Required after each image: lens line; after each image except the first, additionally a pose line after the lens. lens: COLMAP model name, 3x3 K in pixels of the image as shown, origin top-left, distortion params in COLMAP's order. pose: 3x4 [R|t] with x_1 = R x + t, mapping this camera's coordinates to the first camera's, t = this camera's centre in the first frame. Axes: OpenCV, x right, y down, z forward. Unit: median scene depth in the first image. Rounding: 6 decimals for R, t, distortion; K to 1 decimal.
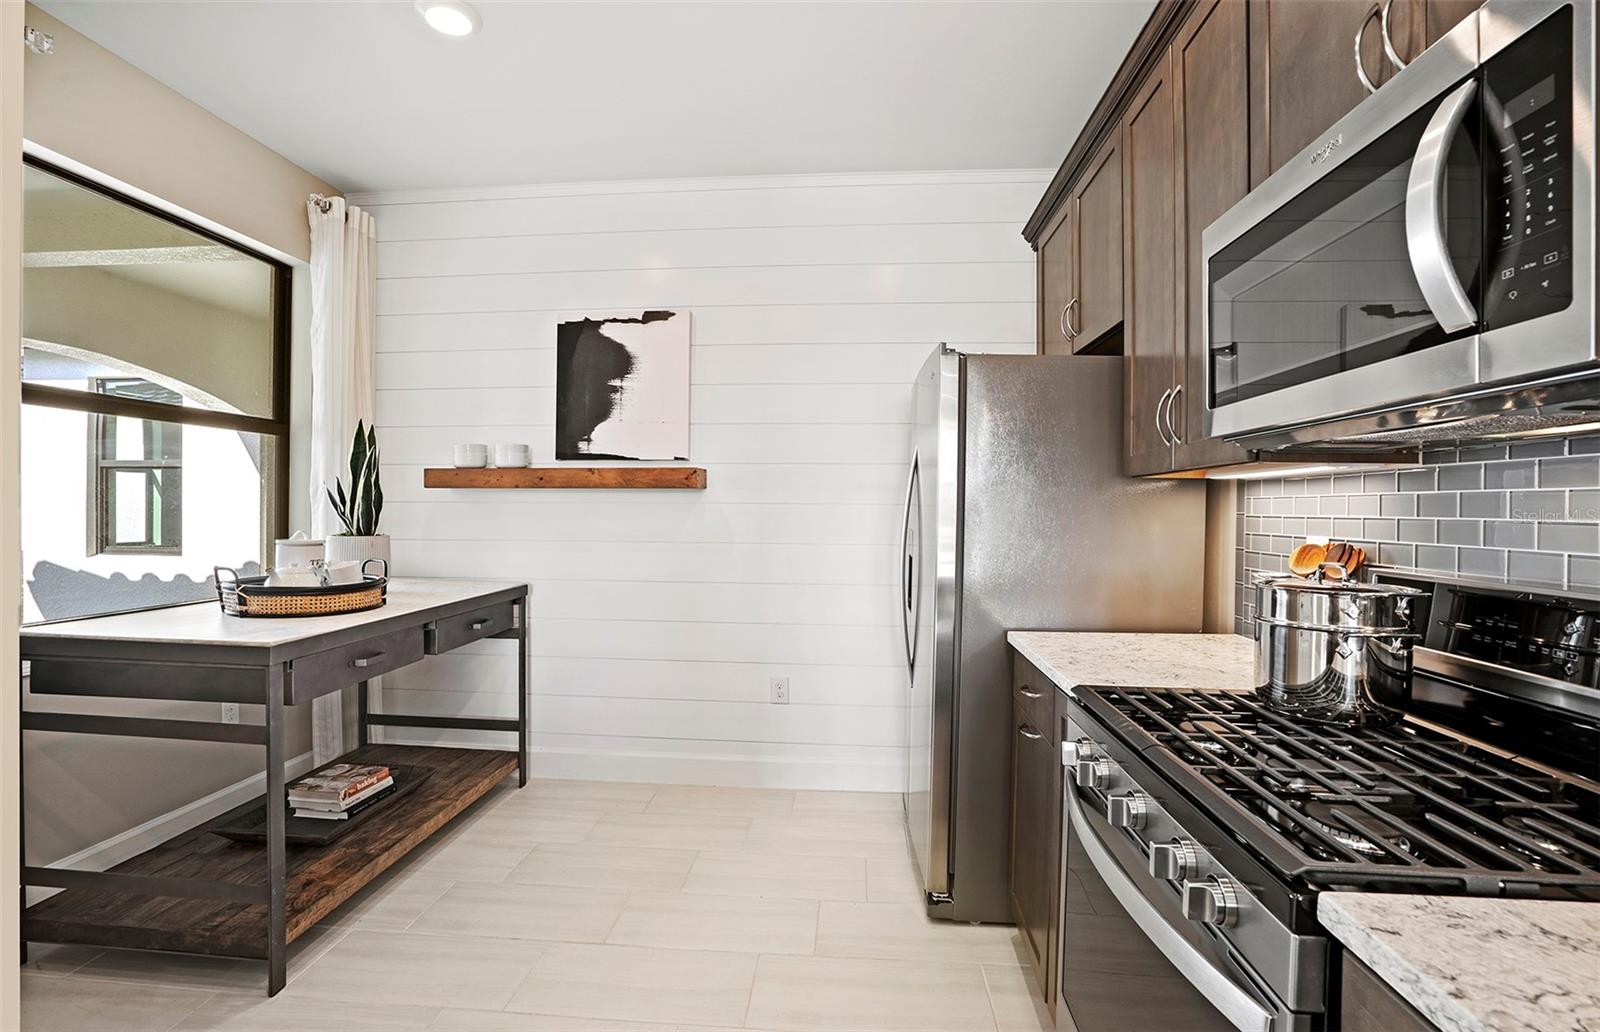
lens RADIAL K [[743.0, 0, 798.9], [0, 743.0, 512.3], [0, 0, 1]] dist [-0.028498, 0.000234]
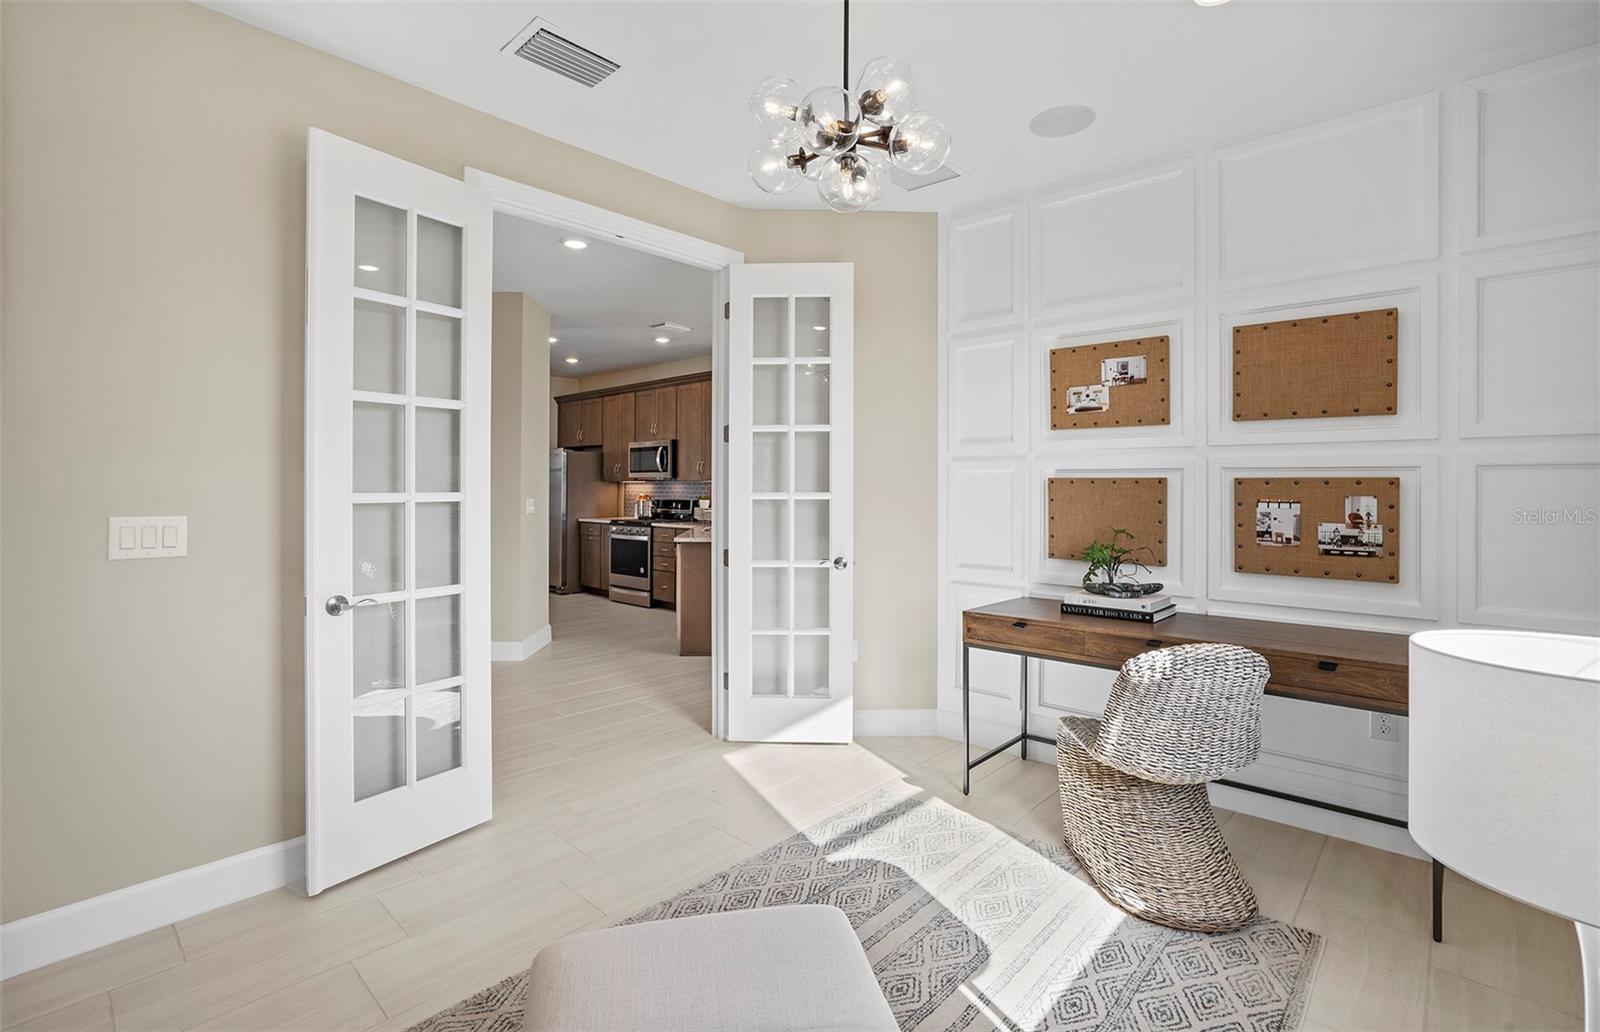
lens RADIAL K [[748.4, 0, 825.0], [0, 748.4, 481.2], [0, 0, 1]] dist [-0.000612, 0.000042]
pose [[0.600224, -0.009256, 0.799779, -2.300749], [0.011734, 0.999927, 0.002766, -0.046110], [-0.799746, 0.007724, 0.600289, -2.693460]]
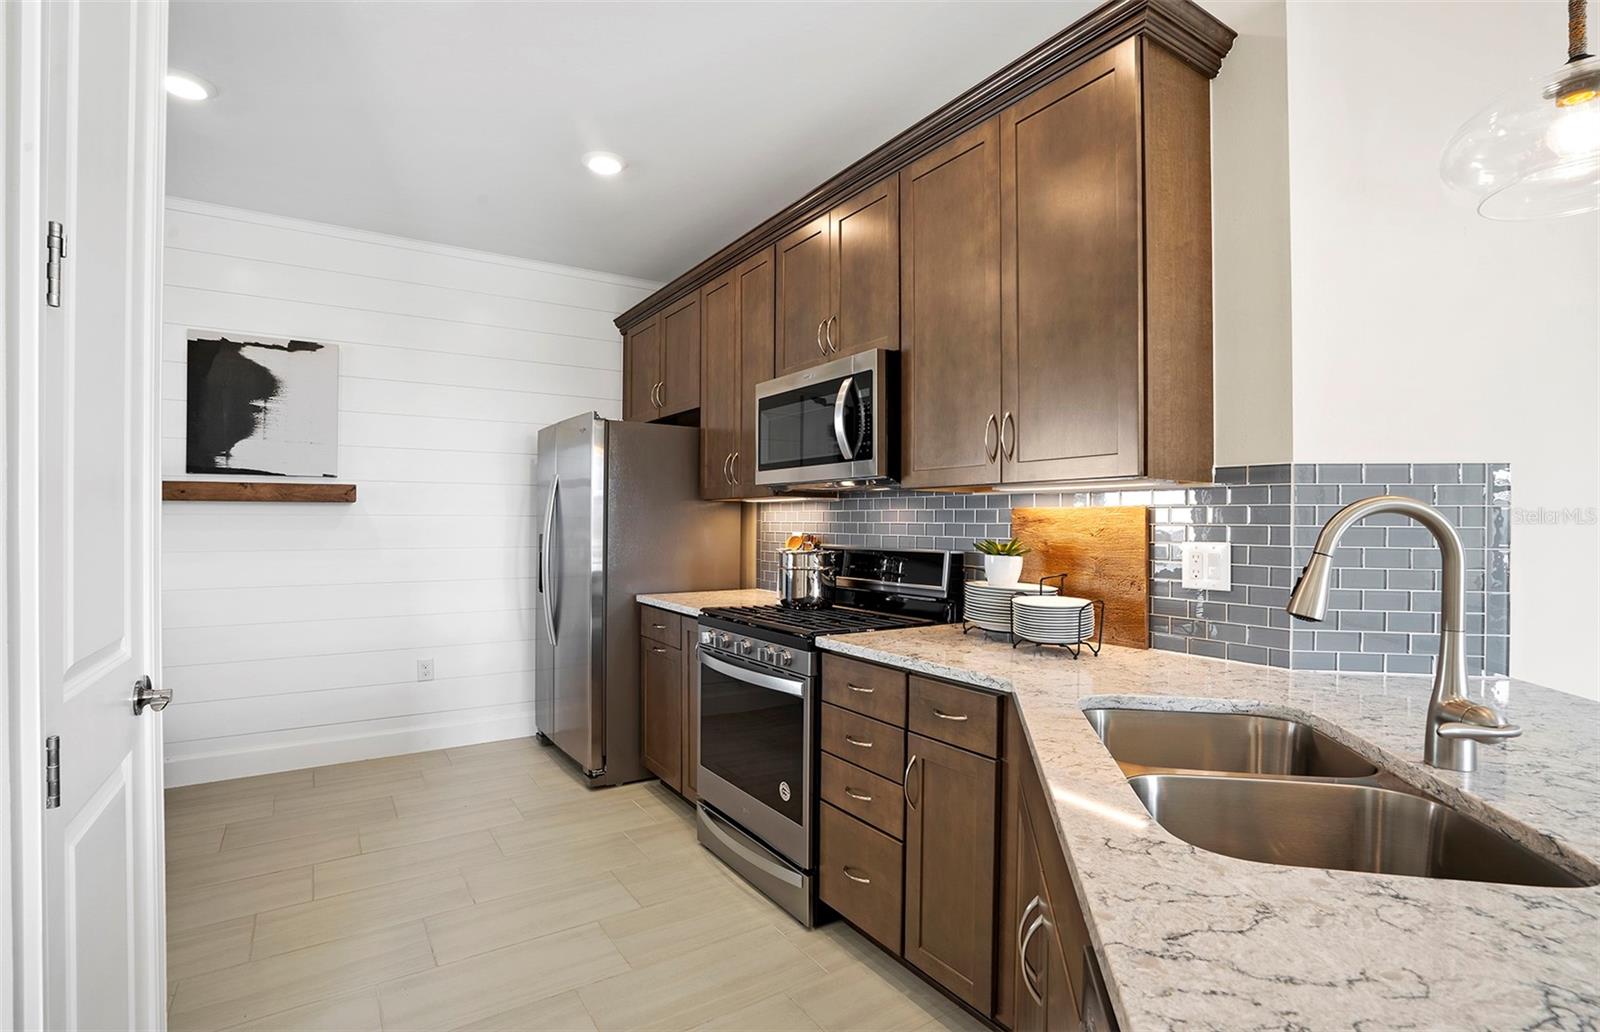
lens RADIAL K [[763.0, 0, 800.0], [0, 763.0, 516.0], [0, 0, 1]] dist [-0.000311, 0.000078]
pose [[0.792031, -0.001185, 0.610480, -0.453256], [0.007047, 0.999949, -0.007201, 0.003381], [-0.610440, 0.010006, 0.791999, -0.531400]]
